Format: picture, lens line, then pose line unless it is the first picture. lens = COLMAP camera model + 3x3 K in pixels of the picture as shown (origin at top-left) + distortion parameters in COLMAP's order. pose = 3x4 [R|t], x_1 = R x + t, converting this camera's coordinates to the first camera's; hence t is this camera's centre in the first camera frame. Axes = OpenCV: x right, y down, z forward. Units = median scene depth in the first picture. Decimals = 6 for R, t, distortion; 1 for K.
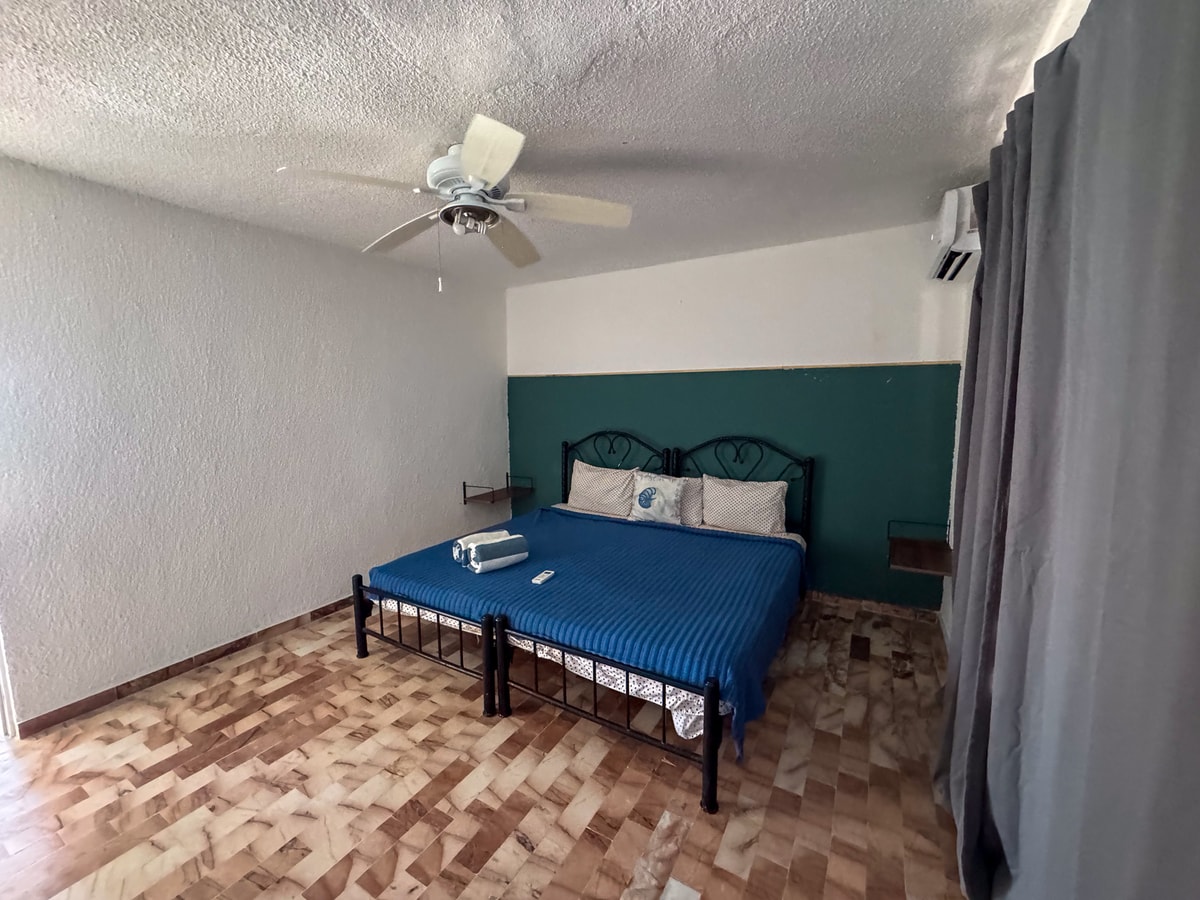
lens RADIAL K [[480.1, 0, 600.0], [0, 480.1, 450.0], [0, 0, 1]] dist [-0.002820, 0.000455]
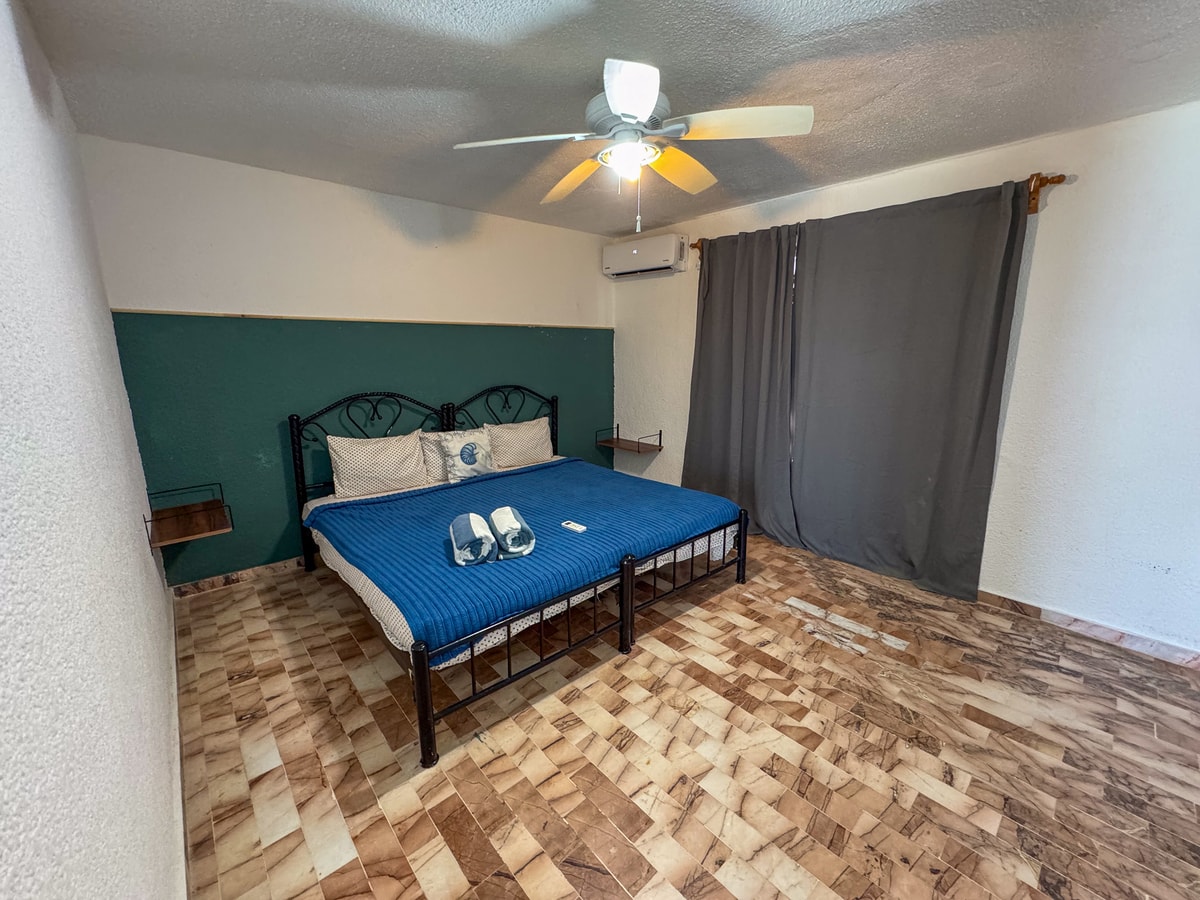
lens RADIAL K [[480.1, 0, 600.0], [0, 480.1, 450.0], [0, 0, 1]] dist [-0.002820, 0.000455]
pose [[0.304433, -0.190869, 0.933215, -0.977194], [0.108950, 0.980266, 0.164950, -0.053990], [-0.946282, 0.051457, 0.319221, 0.590497]]
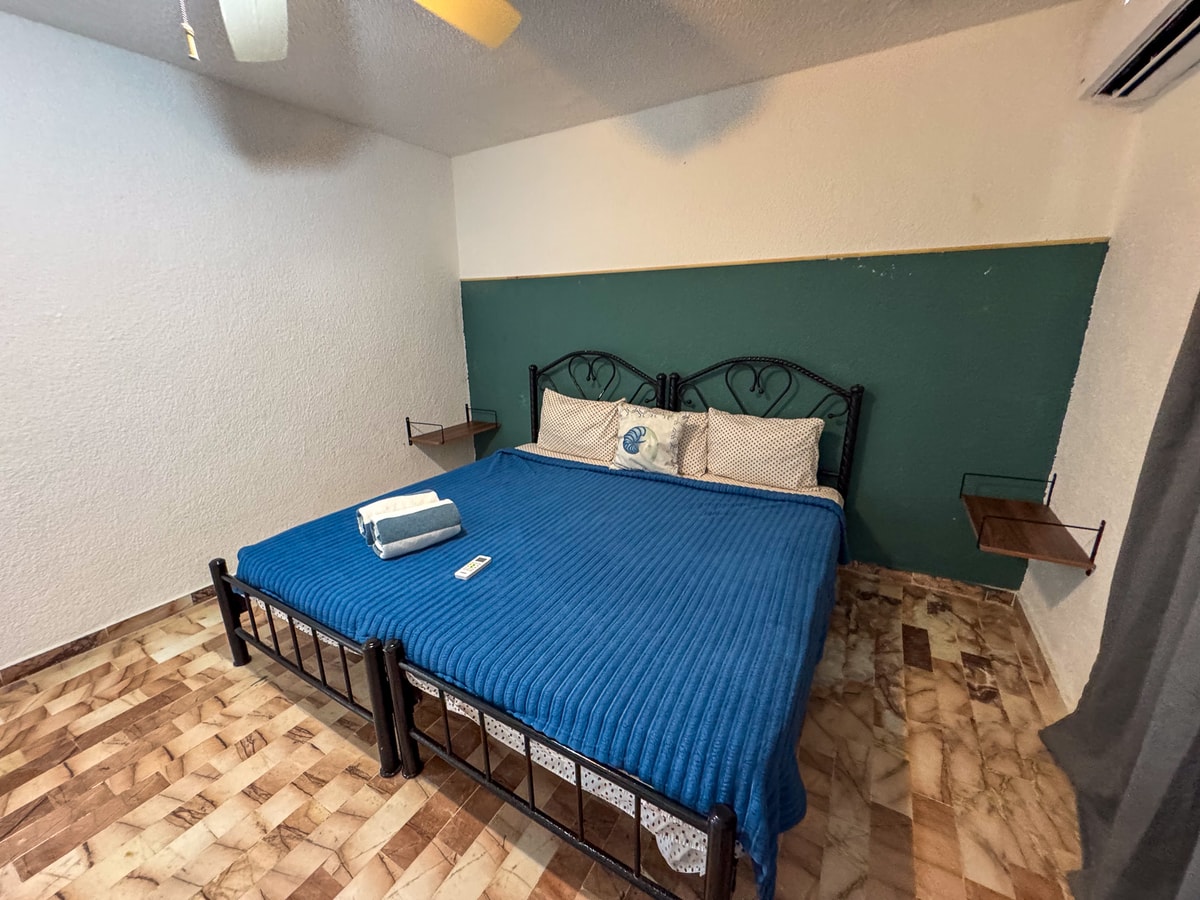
lens RADIAL K [[480.1, 0, 600.0], [0, 480.1, 450.0], [0, 0, 1]] dist [-0.002820, 0.000455]
pose [[0.999980, -0.005740, -0.002538, 0.062381], [0.006070, 0.987265, 0.158965, -0.007473], [0.001593, -0.158978, 0.987281, 0.338598]]
